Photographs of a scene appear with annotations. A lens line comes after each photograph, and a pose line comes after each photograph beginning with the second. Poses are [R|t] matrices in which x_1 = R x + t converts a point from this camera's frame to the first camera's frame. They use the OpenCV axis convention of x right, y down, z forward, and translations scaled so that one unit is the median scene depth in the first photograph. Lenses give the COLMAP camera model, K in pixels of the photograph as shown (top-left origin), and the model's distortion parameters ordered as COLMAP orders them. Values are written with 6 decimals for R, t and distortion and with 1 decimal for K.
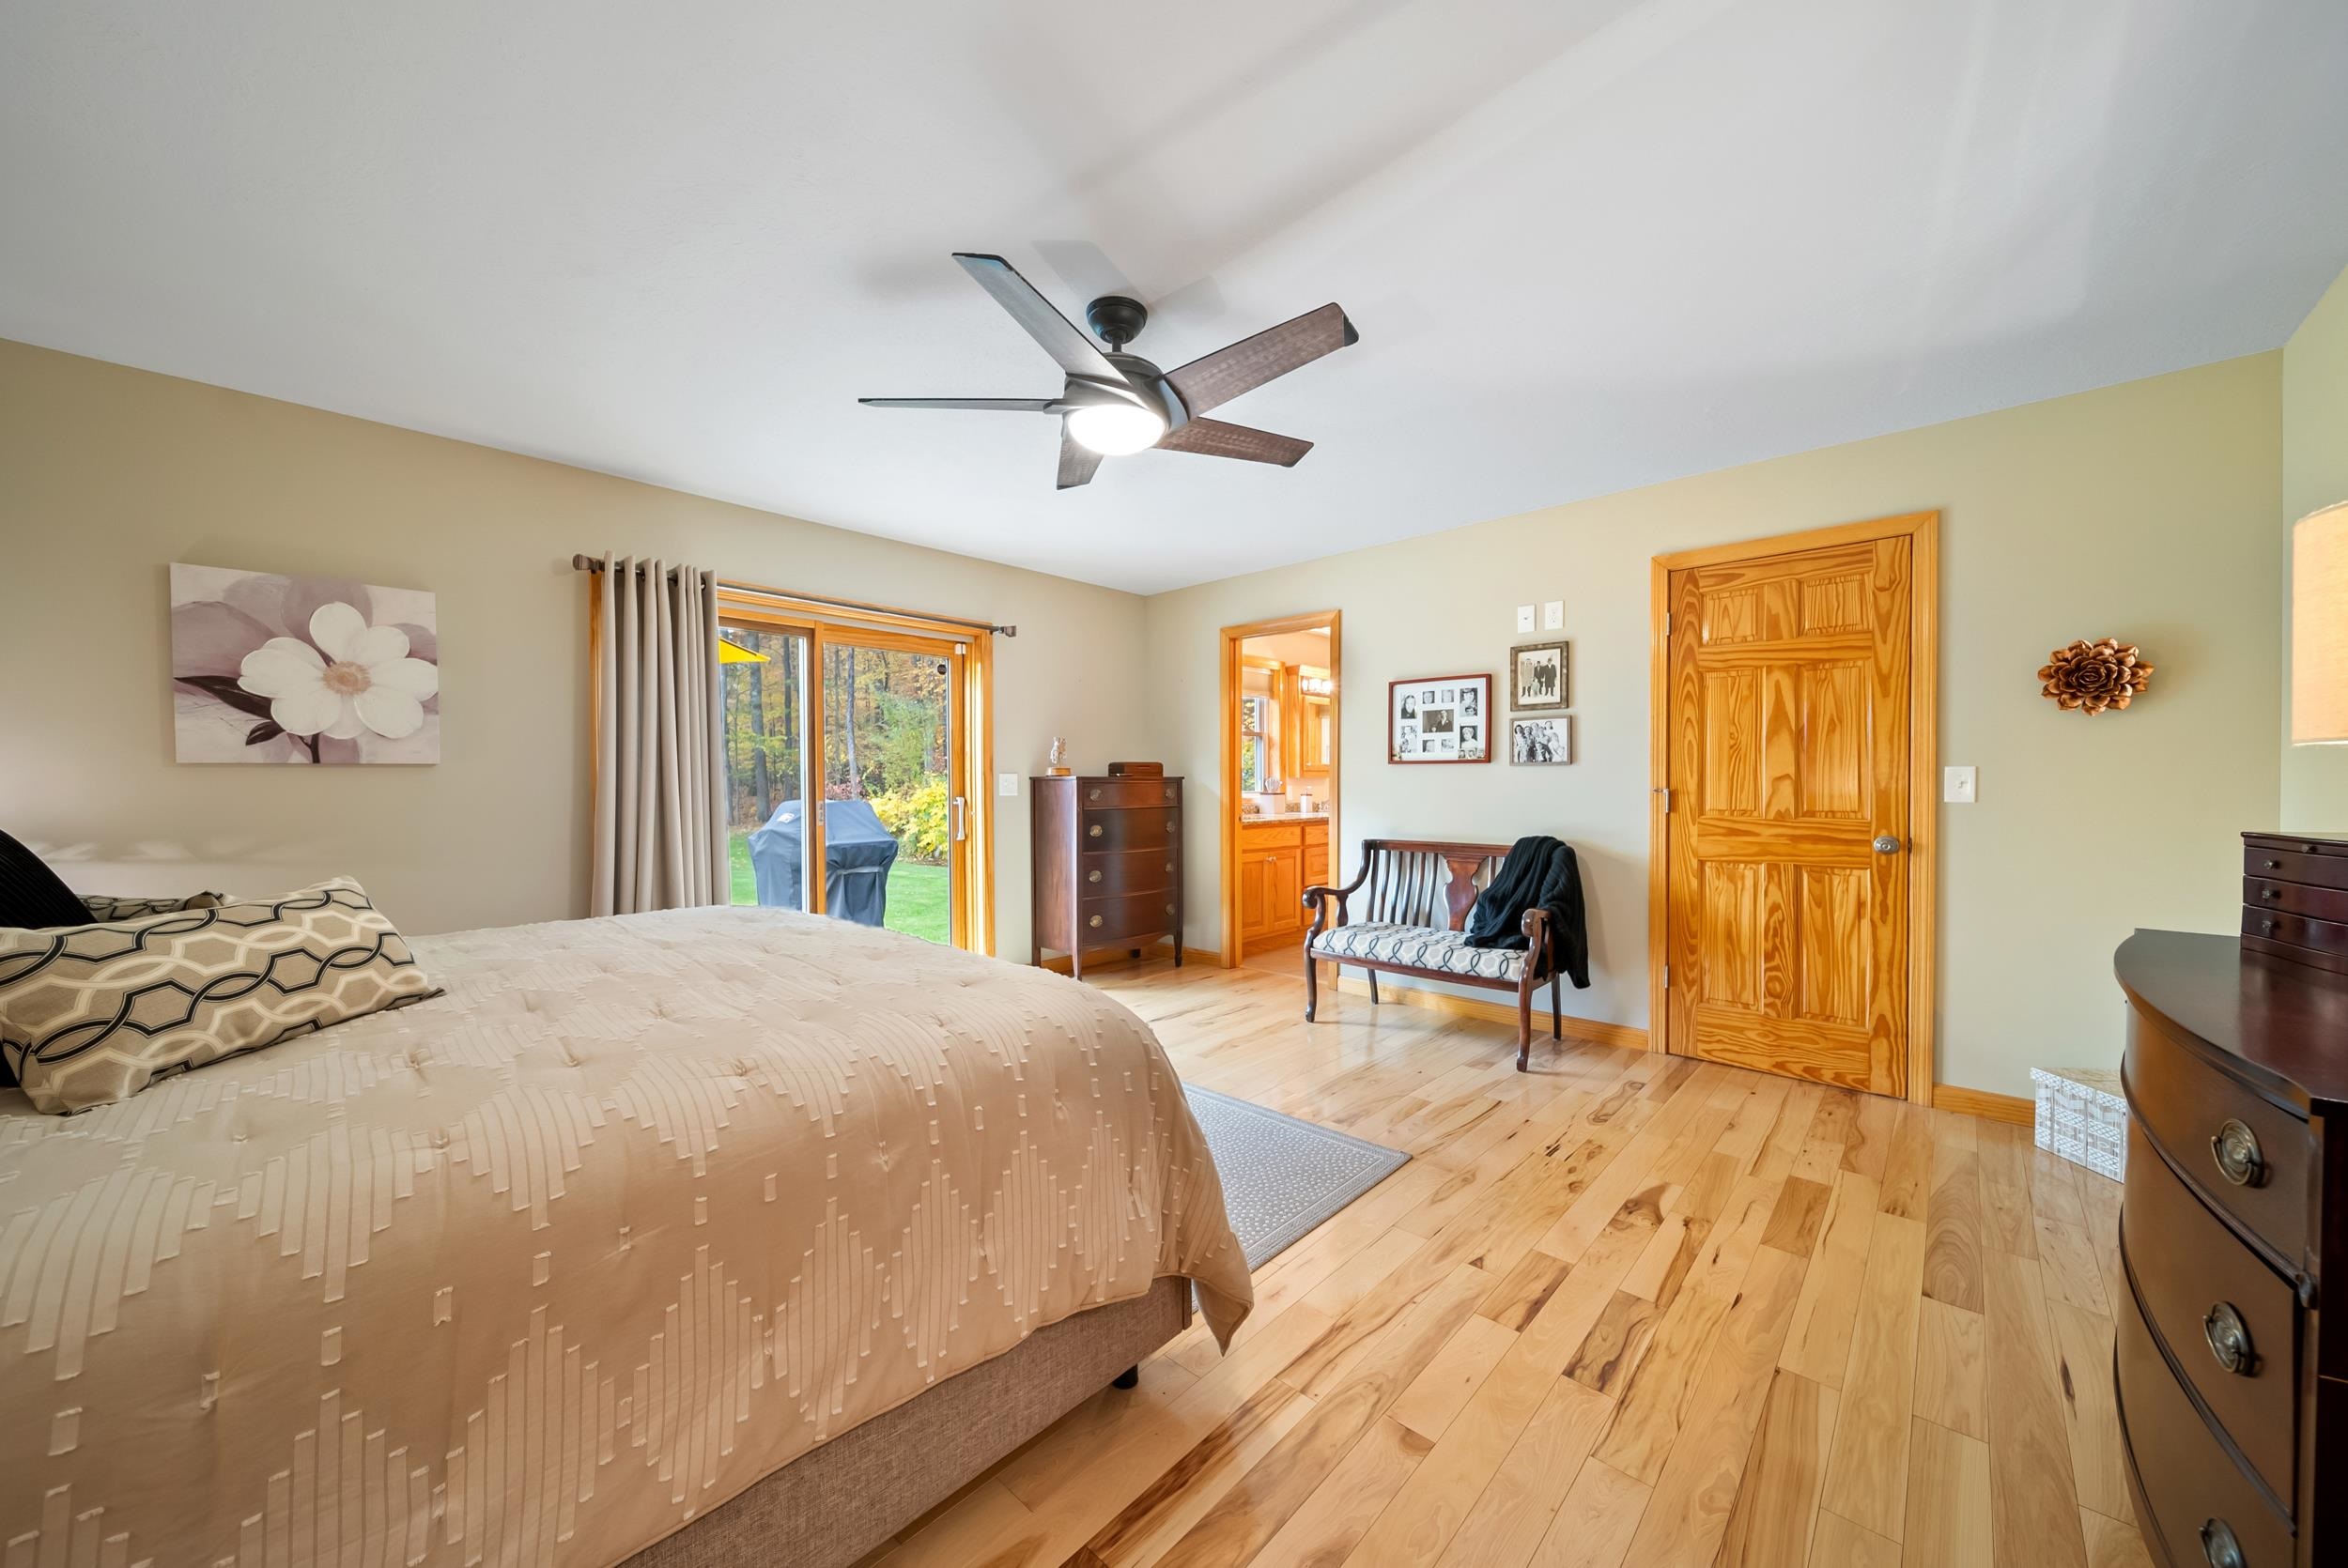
lens RADIAL K [[831.5, 0, 1185.5], [0, 831.5, 786.5], [0, 0, 1]] dist [0.001227, -0.001703]
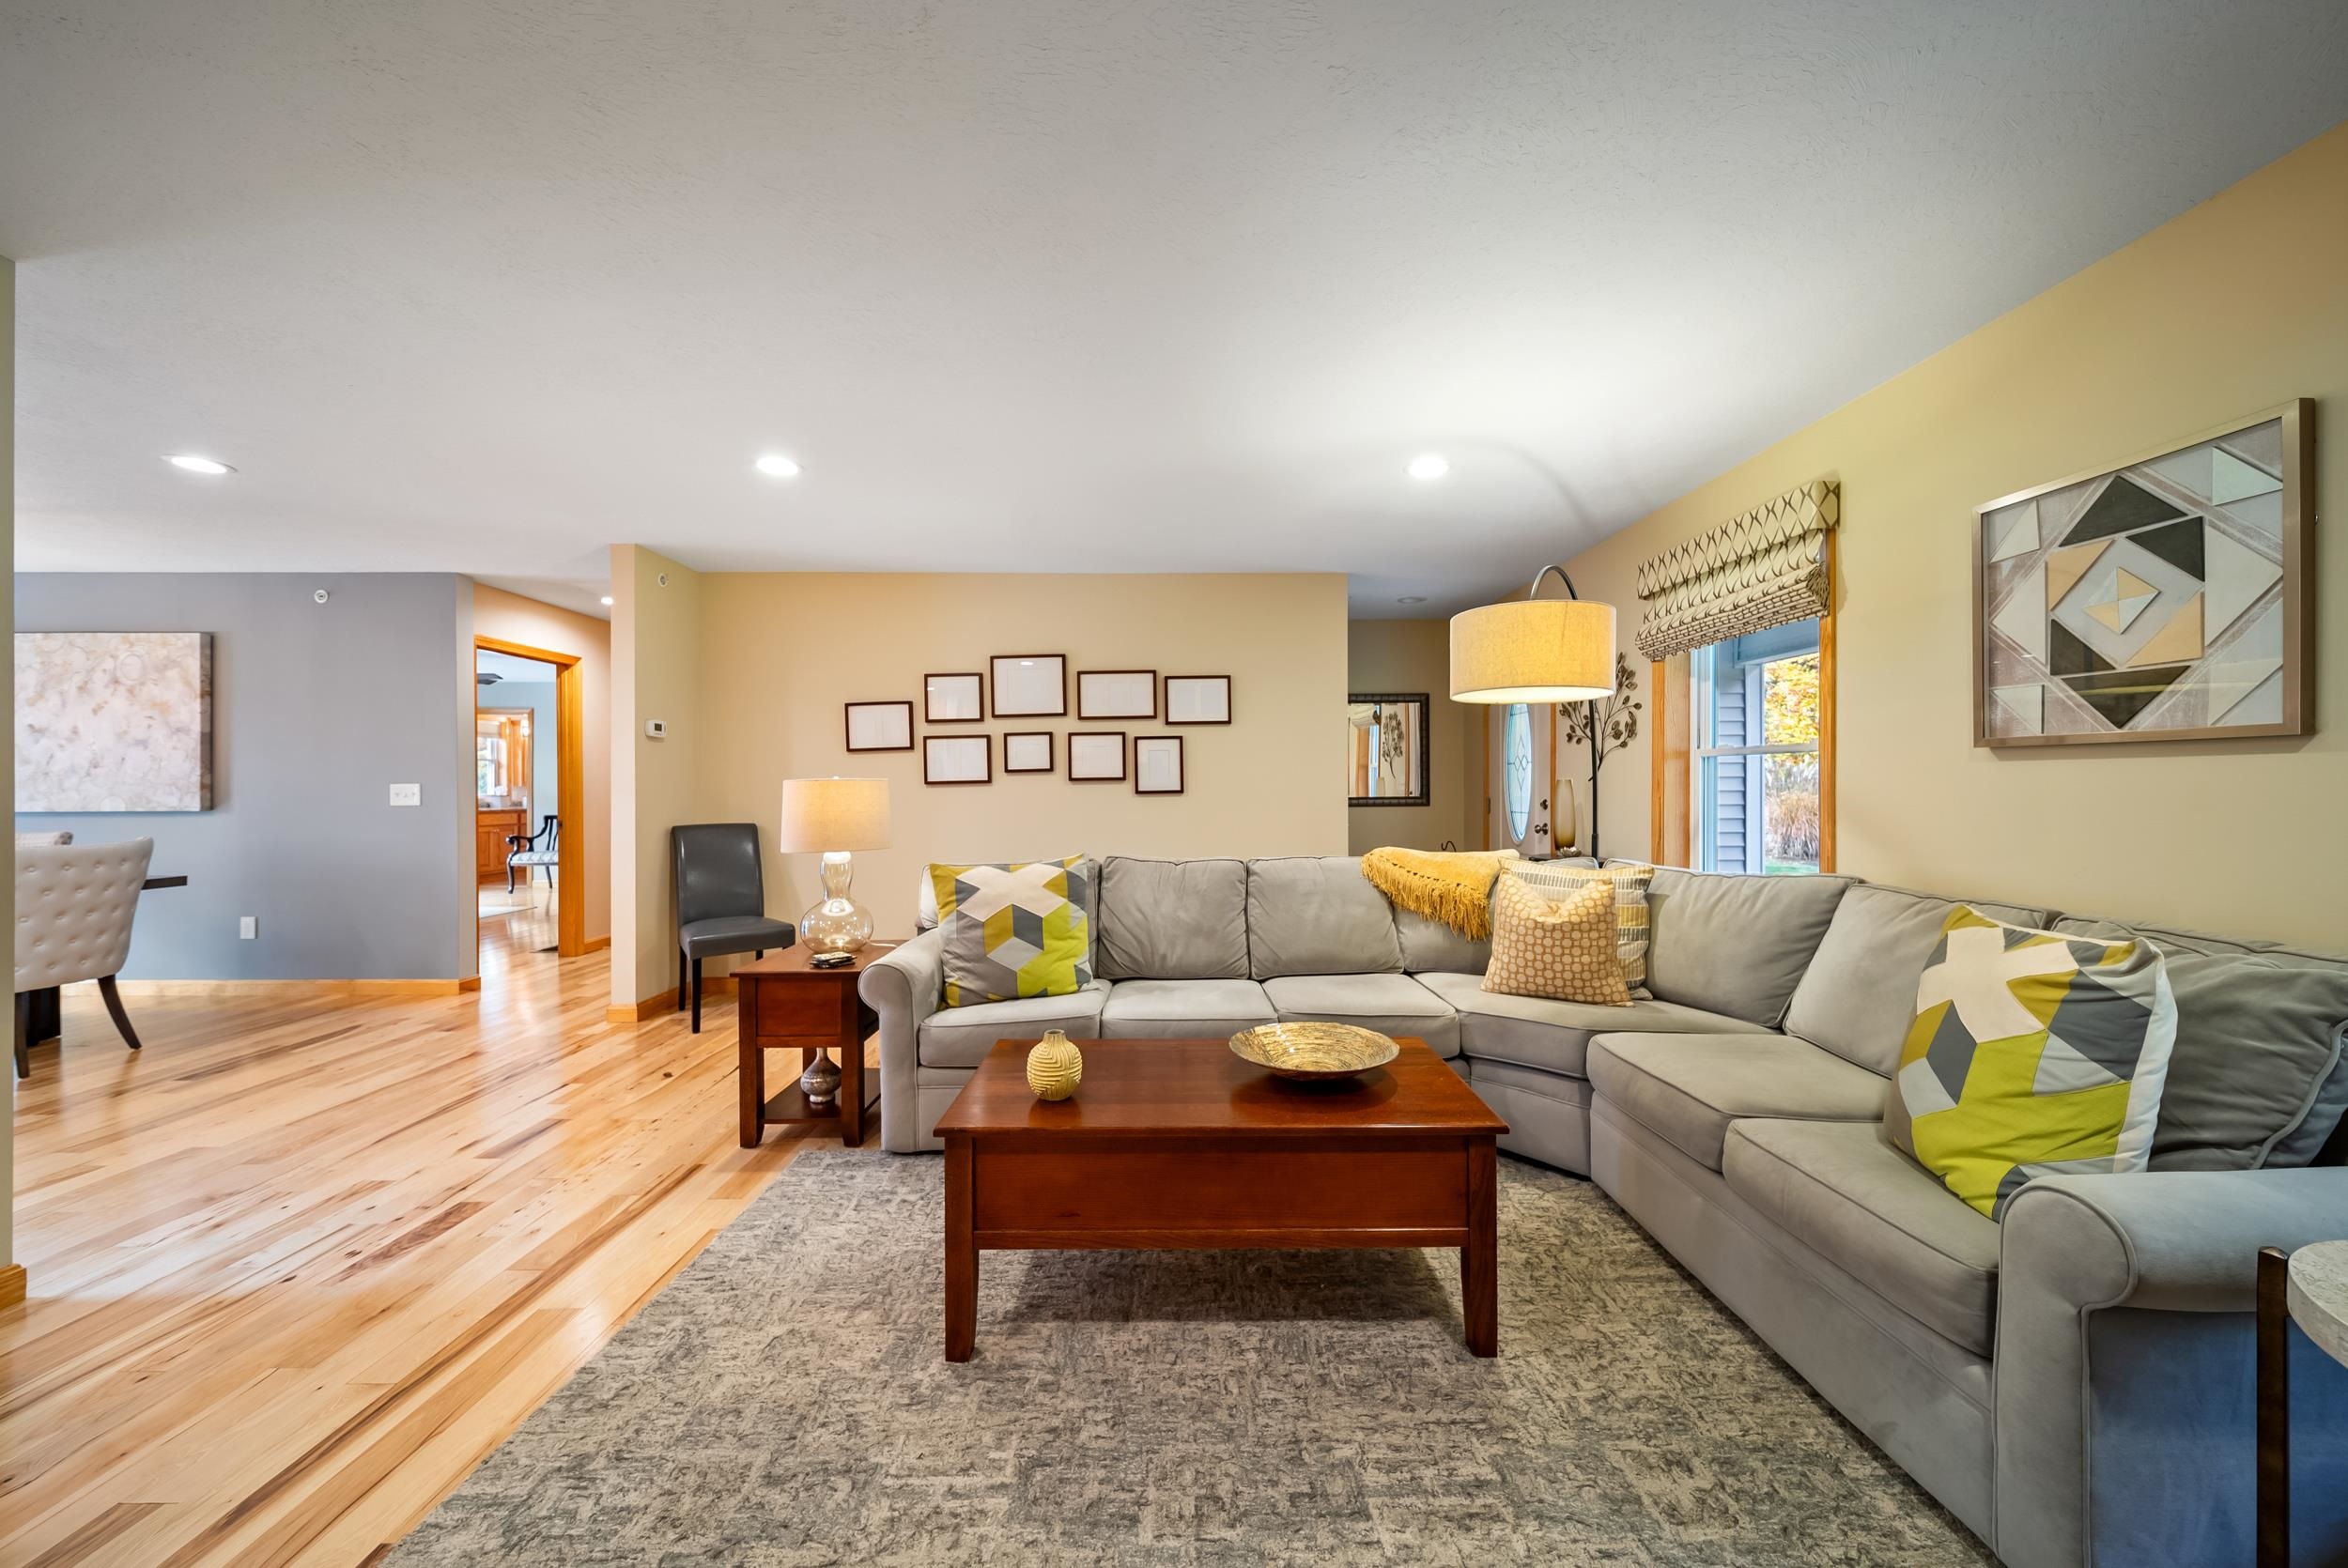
lens RADIAL K [[831.5, 0, 1180.6], [0, 831.5, 776.9], [0, 0, 1]] dist [0.001227, -0.001703]
pose [[0.727574, -0.001269, 0.686028, -0.077555], [0.009744, 0.999917, -0.008484, -0.002257], [-0.685960, 0.012857, 0.727526, -1.847989]]
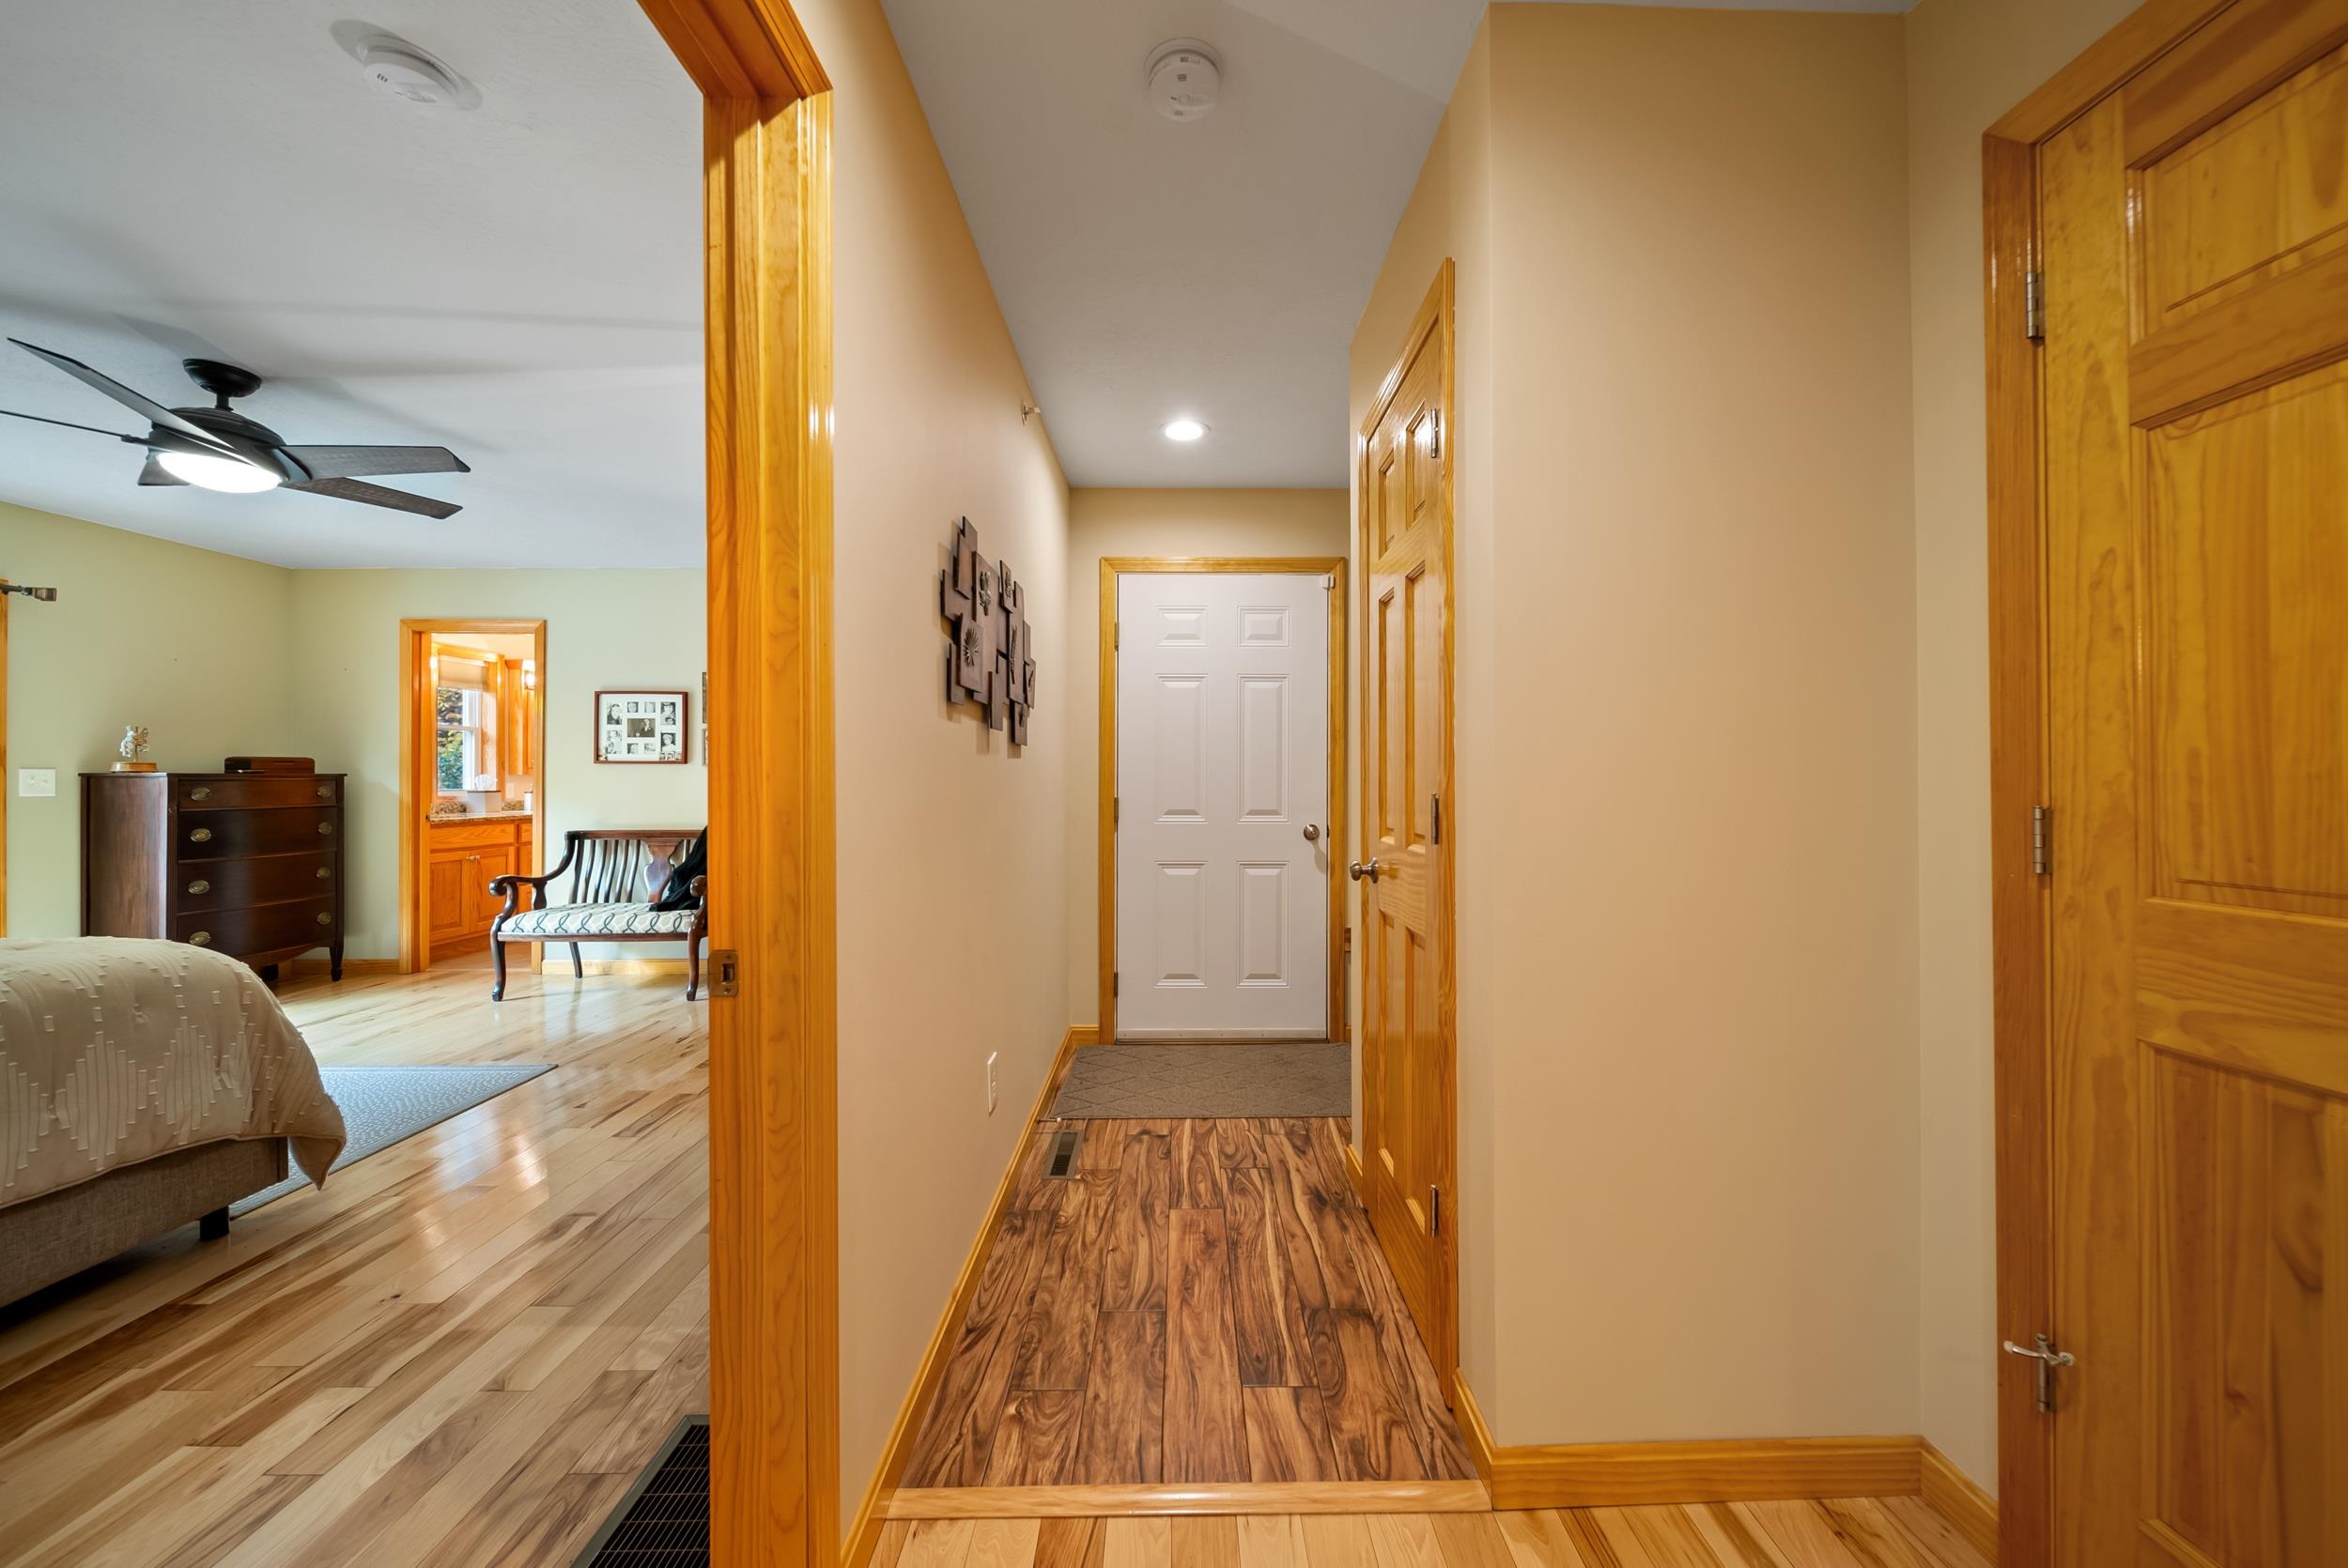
lens RADIAL K [[831.5, 0, 1172.4], [0, 831.5, 771.4], [0, 0, 1]] dist [0.001227, -0.001703]
pose [[0.733447, 0.005552, 0.679724, 0.052891], [0.003900, 0.999916, -0.012375, 0.001008], [-0.679736, 0.011728, 0.733363, -0.371125]]
